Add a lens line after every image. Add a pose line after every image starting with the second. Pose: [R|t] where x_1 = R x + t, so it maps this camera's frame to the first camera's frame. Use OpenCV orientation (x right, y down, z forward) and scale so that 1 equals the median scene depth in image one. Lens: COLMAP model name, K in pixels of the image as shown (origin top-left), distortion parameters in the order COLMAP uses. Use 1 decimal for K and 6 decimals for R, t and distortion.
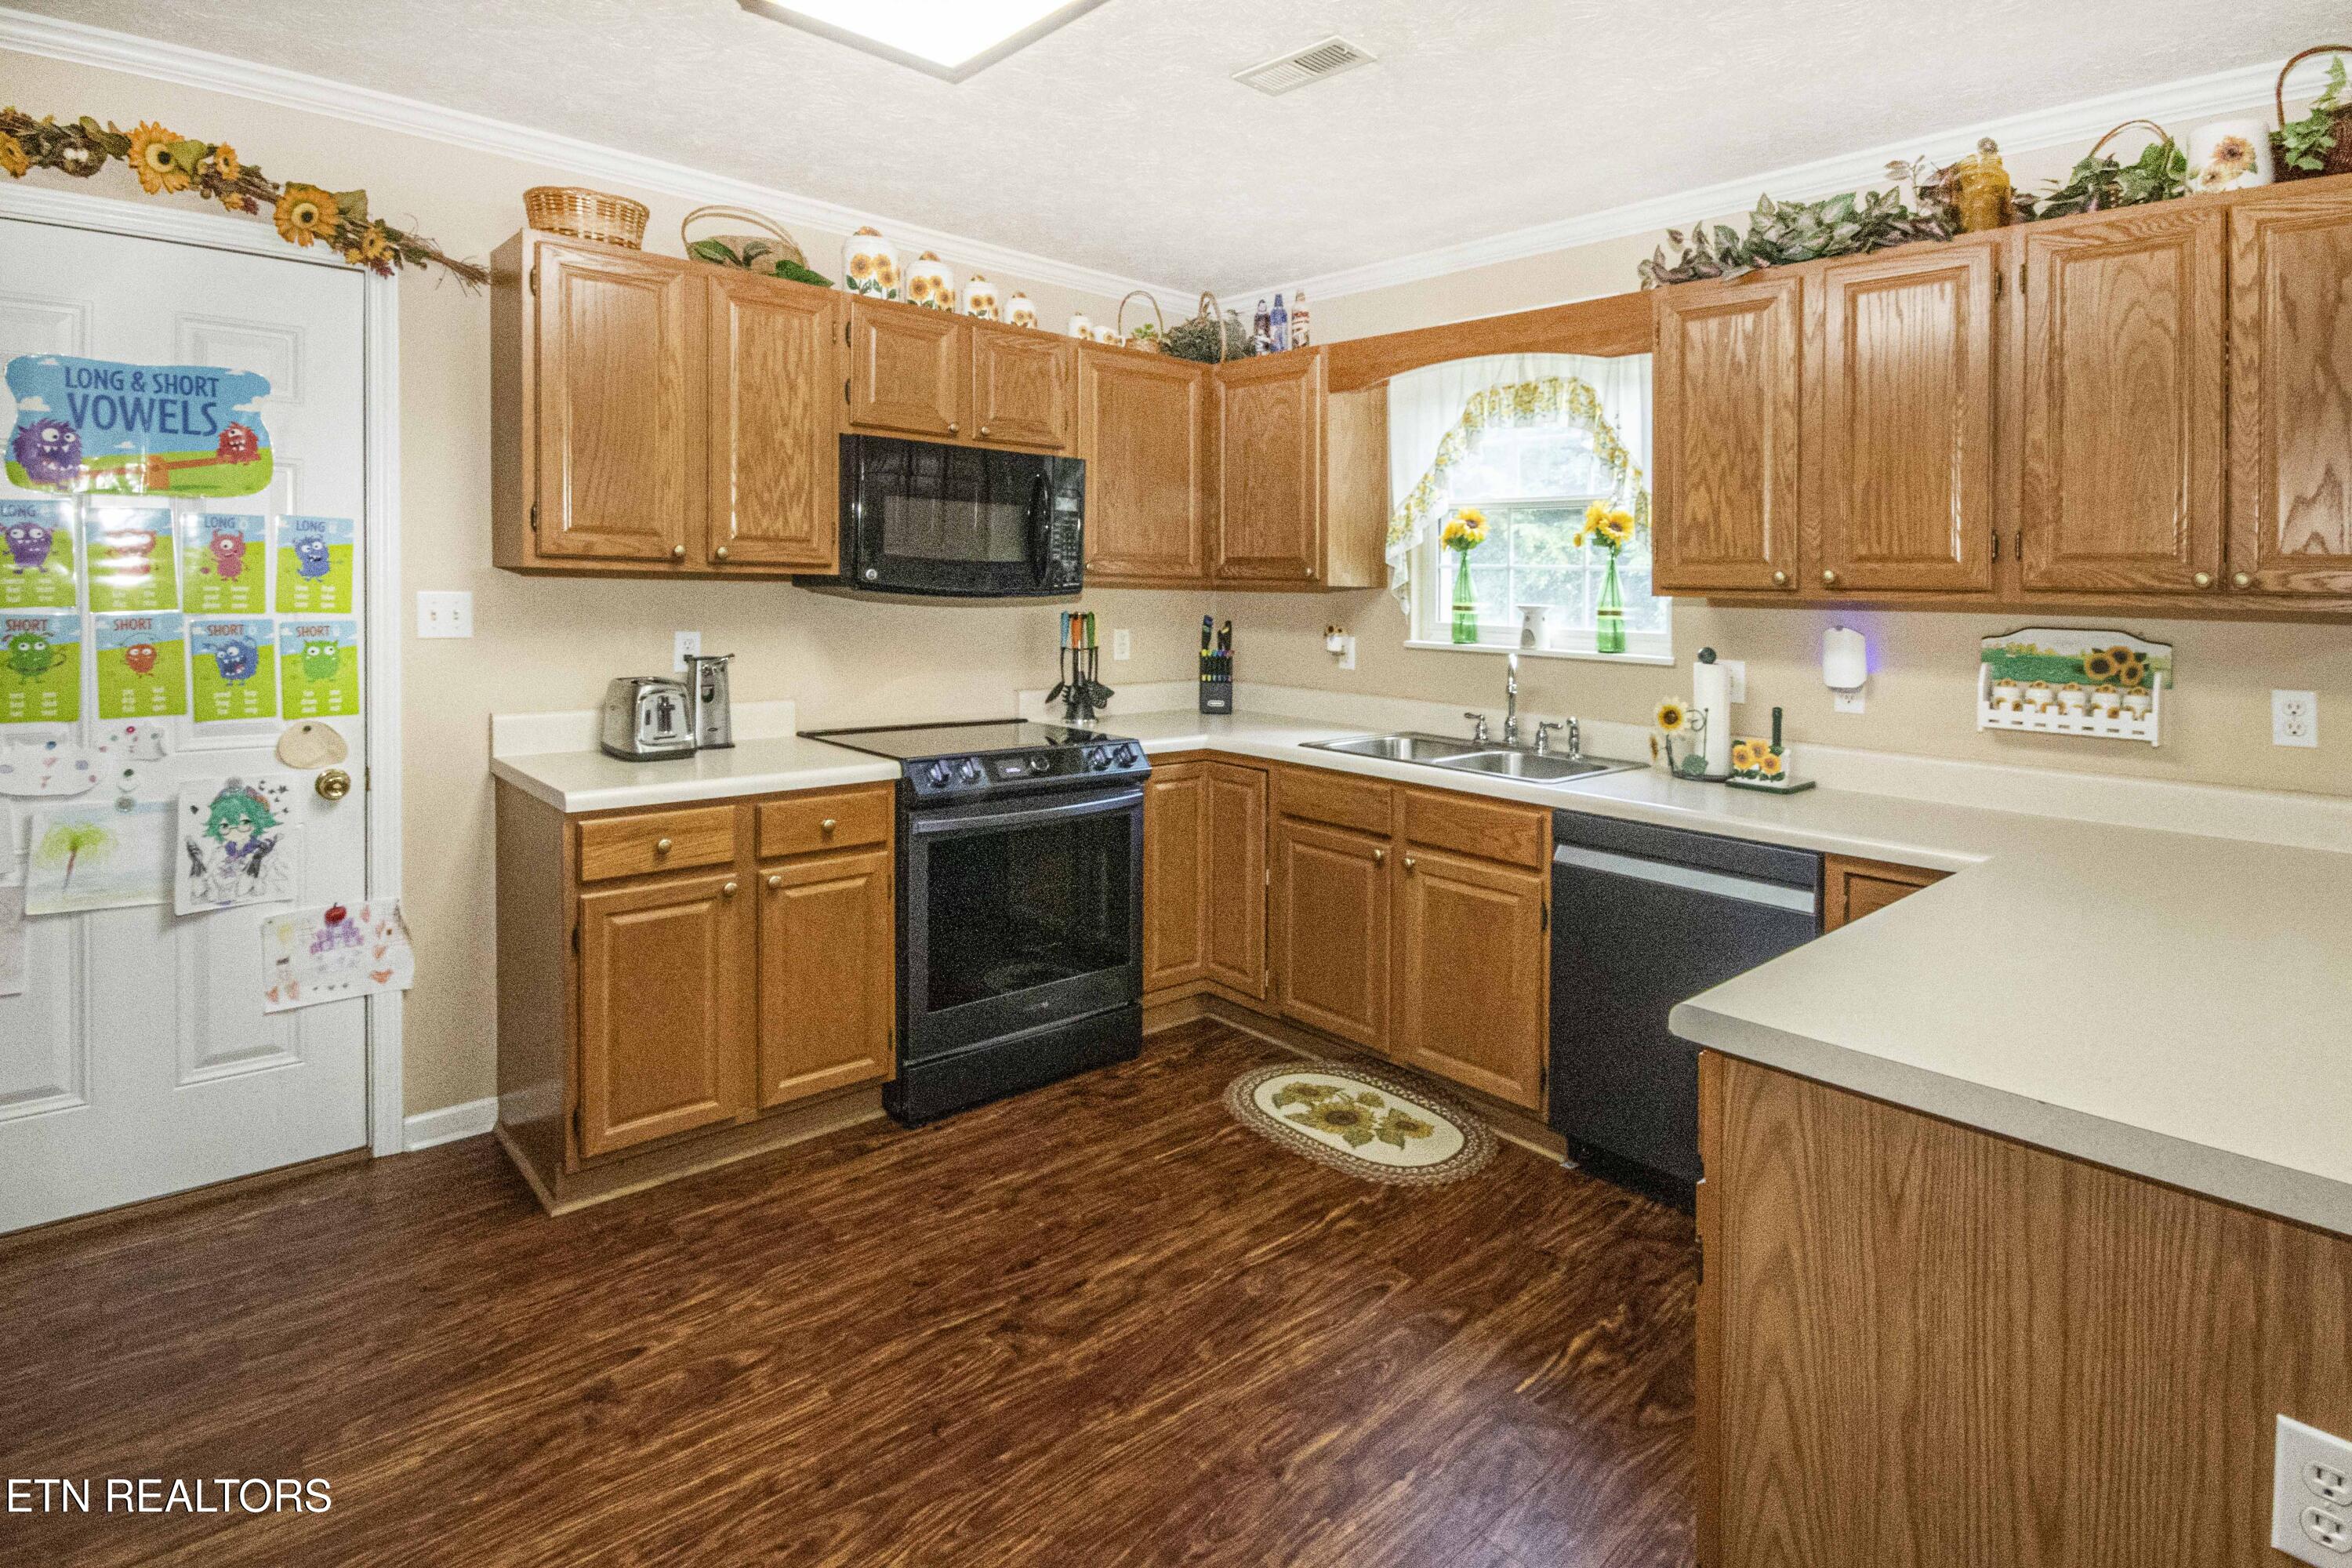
lens RADIAL K [[1269.9, 0, 1326.6], [0, 1269.9, 617.5], [0, 0, 1]] dist [-0.002011, 0.000868]
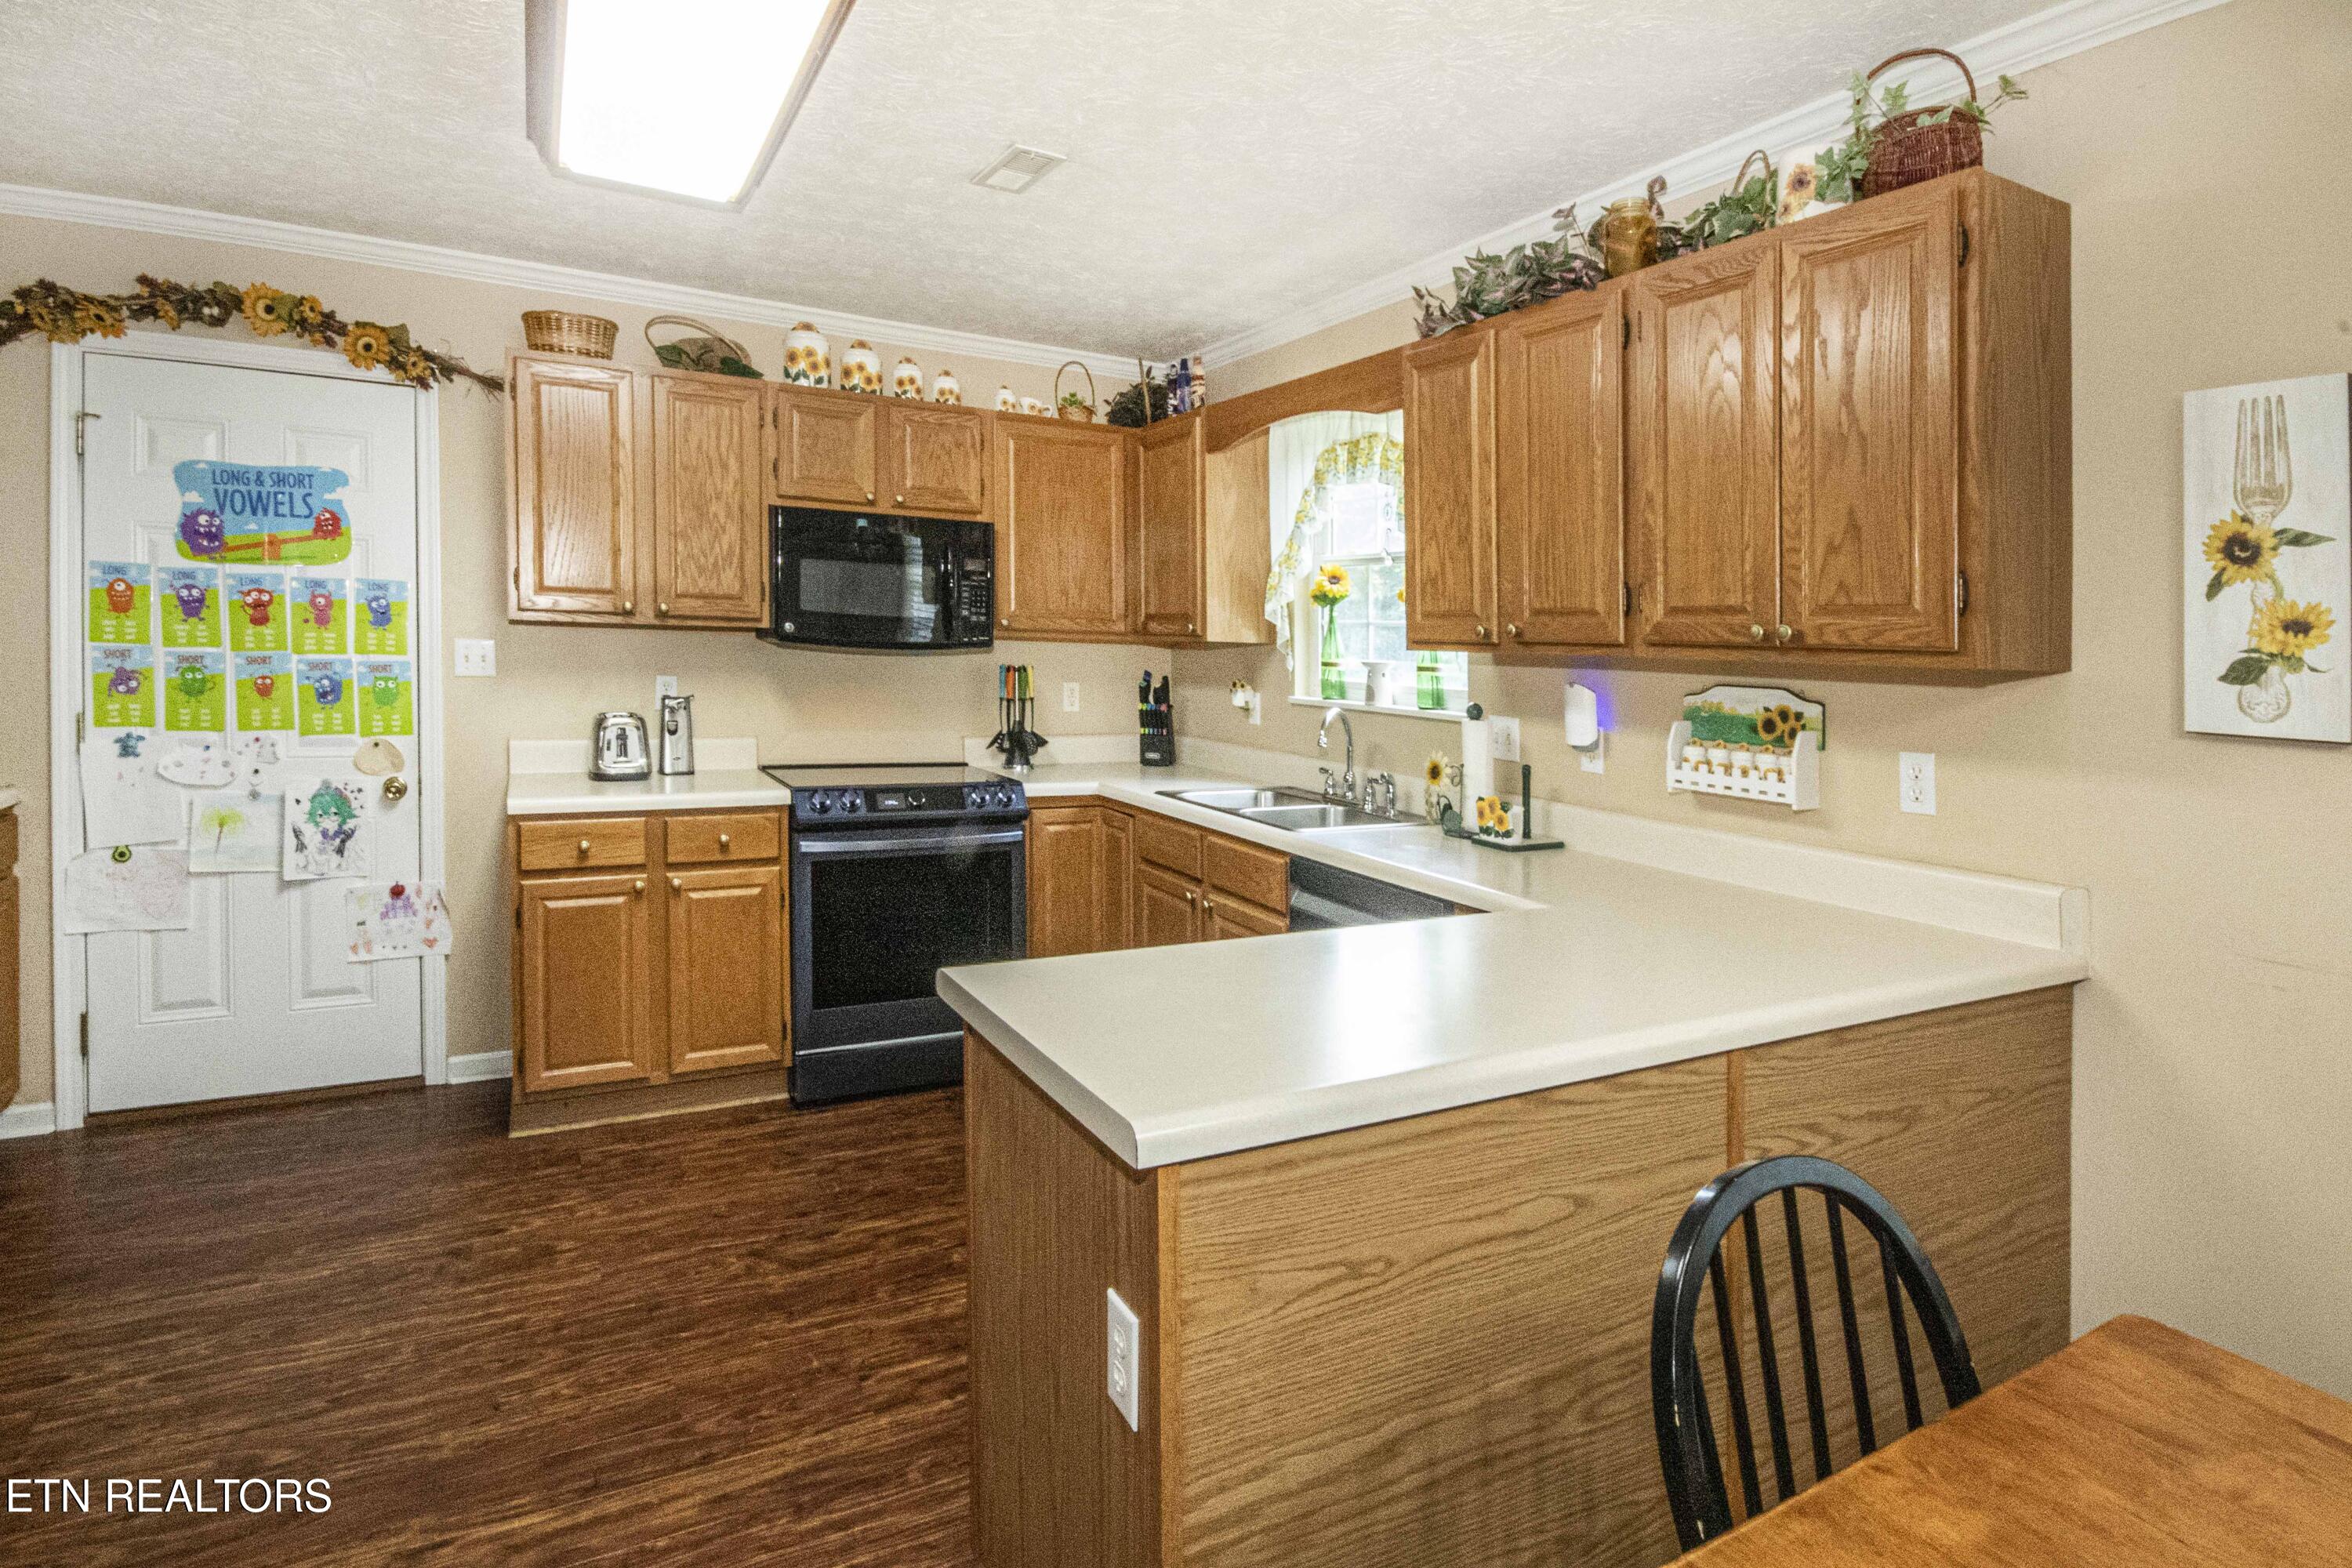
lens RADIAL K [[1324.5, 0, 1108.3], [0, 1324.5, 696.2], [0, 0, 1]] dist [-0.006282, 0.003797]
pose [[0.955303, 0.019927, -0.294957, 0.314186], [-0.016659, 0.999769, 0.013587, 0.008134], [0.295159, -0.008066, 0.955414, -0.065823]]
